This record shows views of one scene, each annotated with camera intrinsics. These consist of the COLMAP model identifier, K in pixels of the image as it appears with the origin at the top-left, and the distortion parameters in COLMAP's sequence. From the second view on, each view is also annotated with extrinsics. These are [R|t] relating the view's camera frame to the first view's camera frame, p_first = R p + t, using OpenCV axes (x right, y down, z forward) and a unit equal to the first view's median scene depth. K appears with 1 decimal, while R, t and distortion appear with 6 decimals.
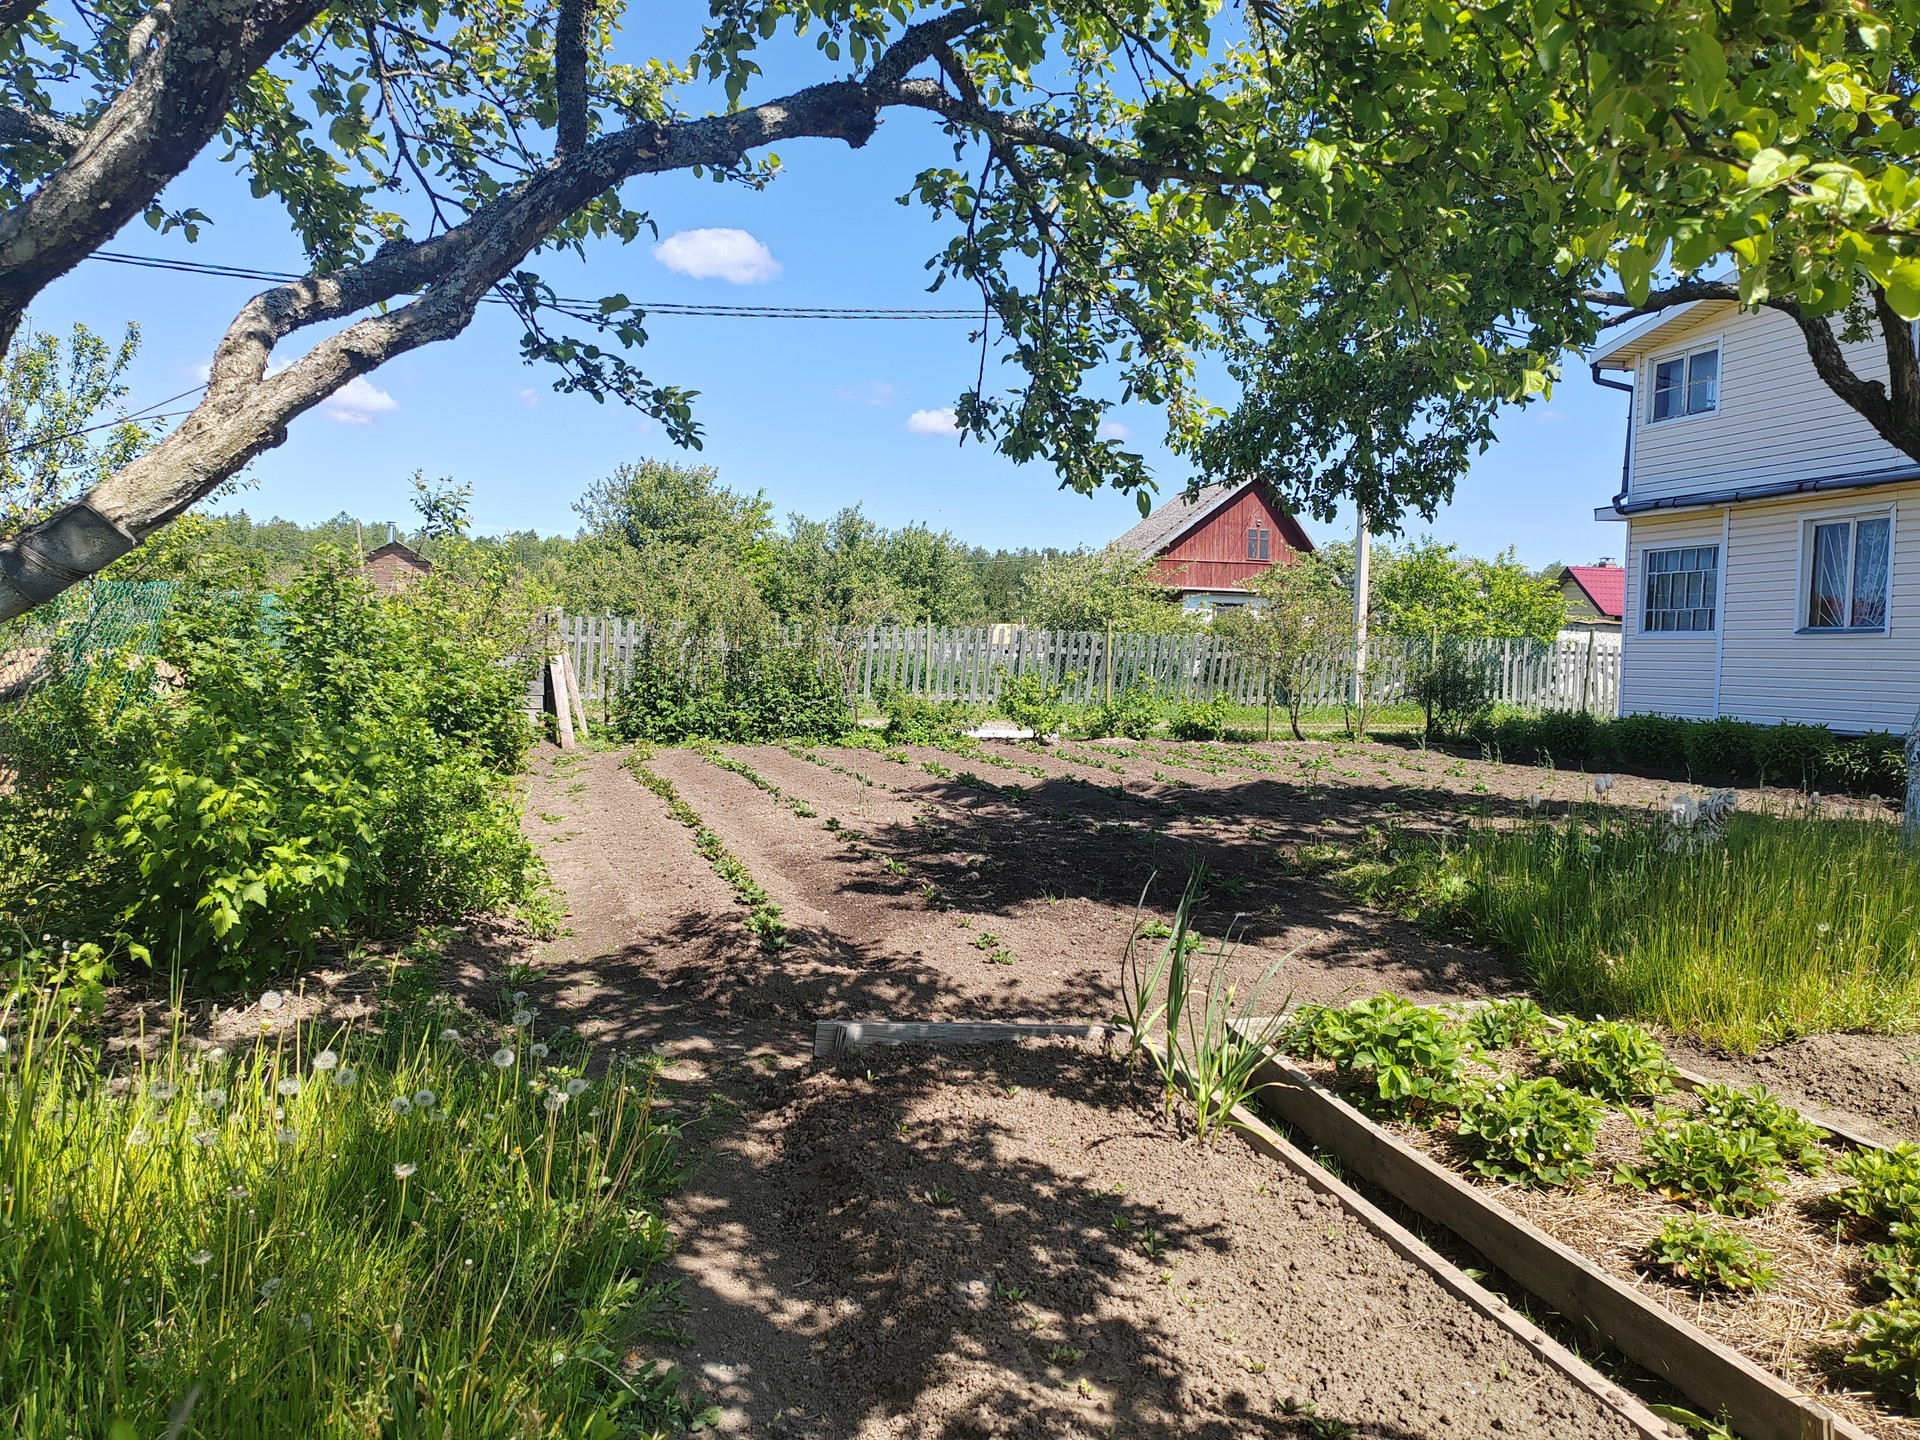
lens RADIAL K [[1479.8, 0, 960.0], [0, 1479.8, 720.0], [0, 0, 1]] dist [0.098705, -0.096037]
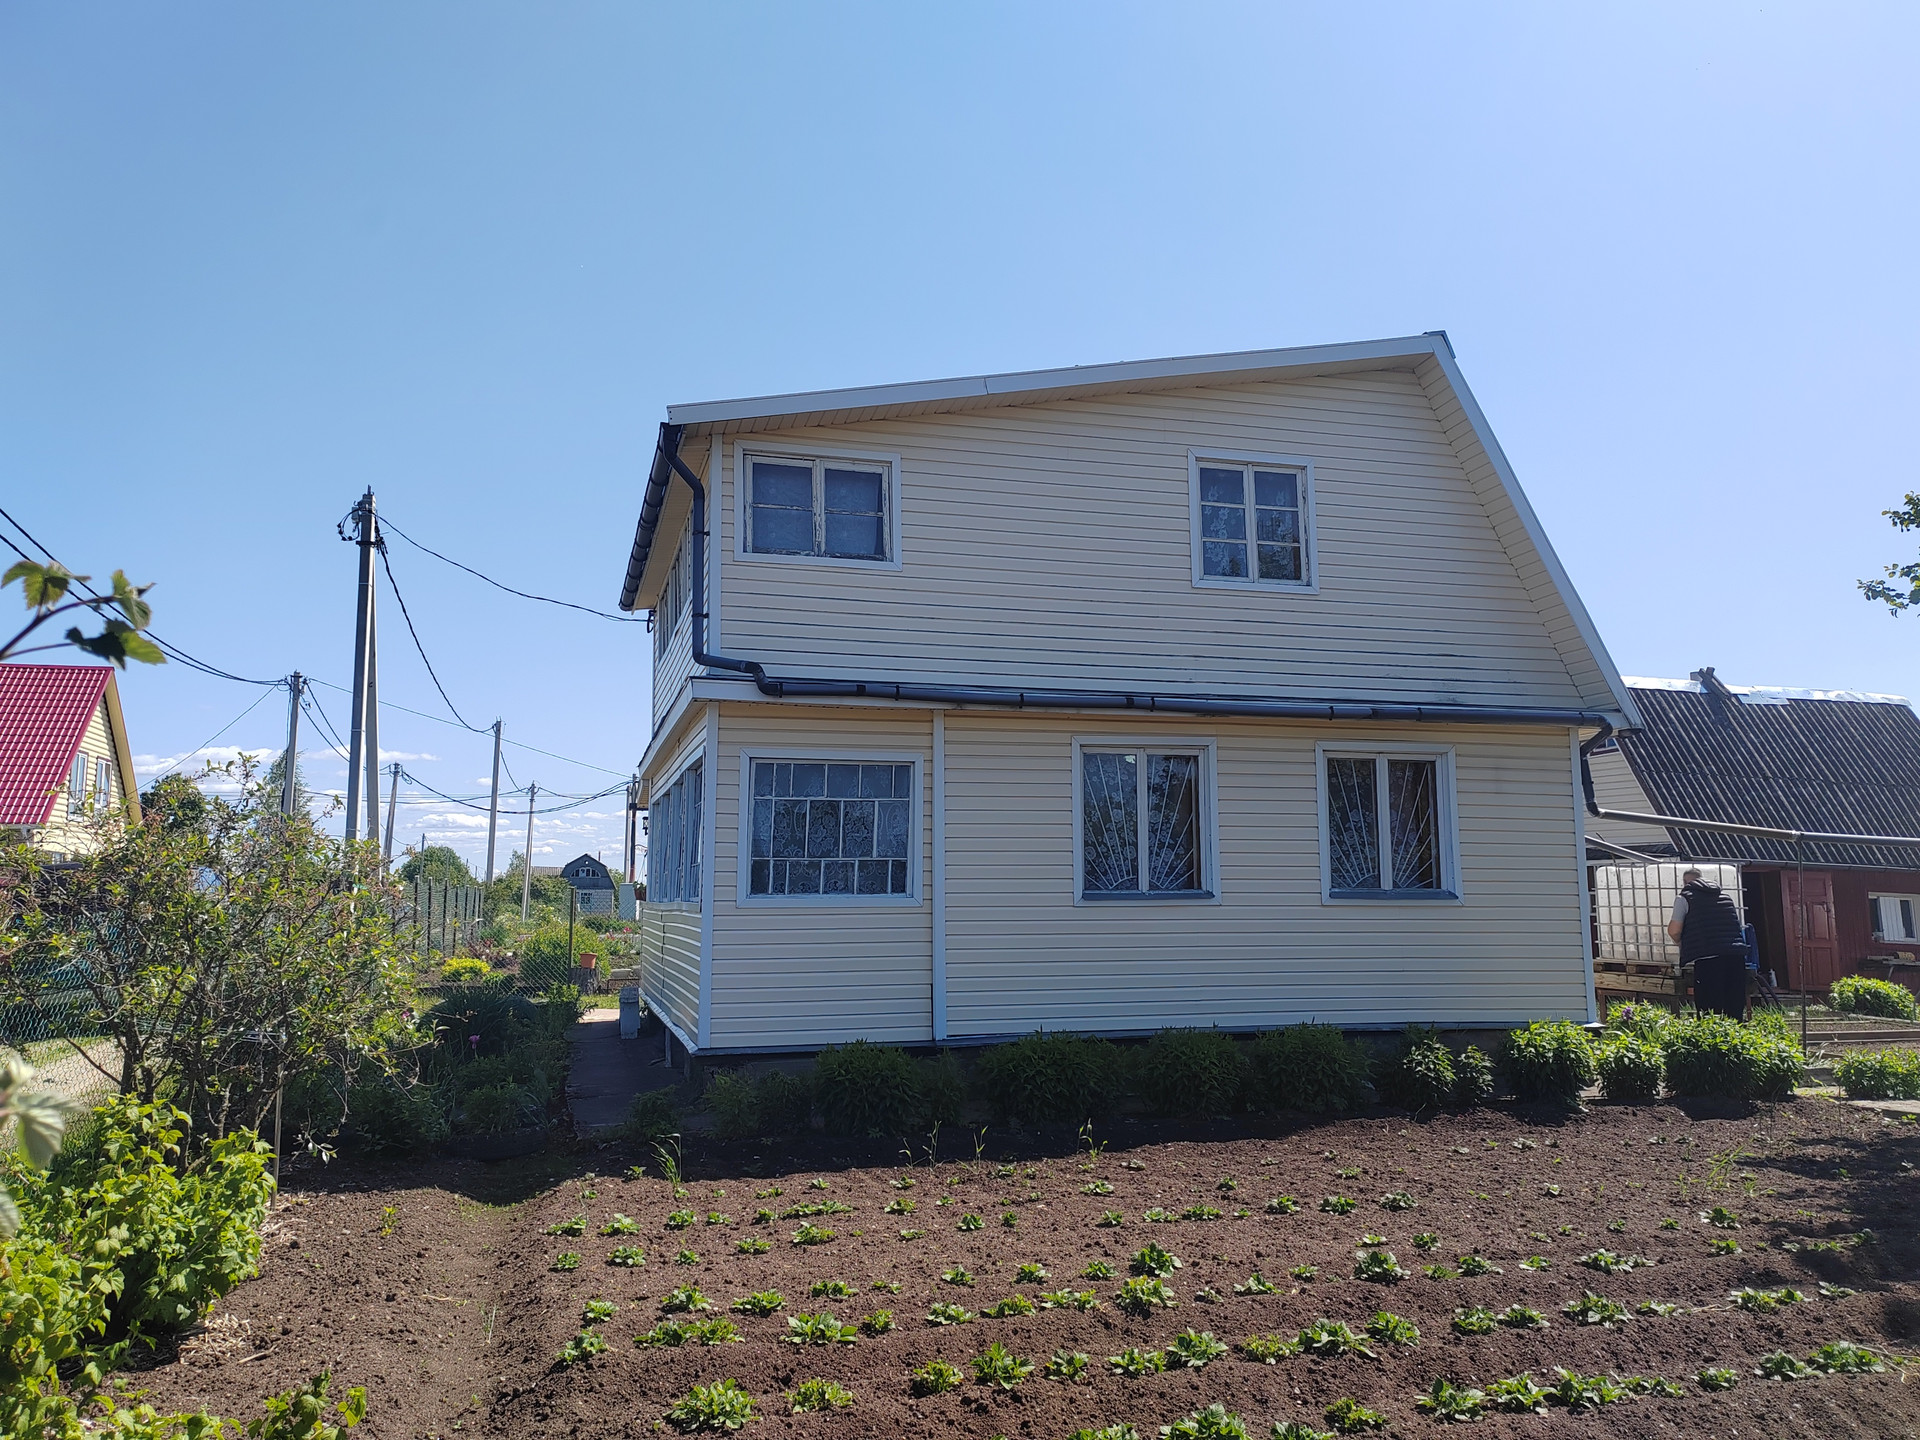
lens RADIAL K [[1479.8, 0, 960.0], [0, 1479.8, 720.0], [0, 0, 1]] dist [0.098705, -0.096037]
pose [[-0.040766, 0.106758, 0.993449, -0.148712], [0.052146, 0.993148, -0.104586, -0.067519], [-0.997807, 0.047541, -0.046054, 1.029204]]
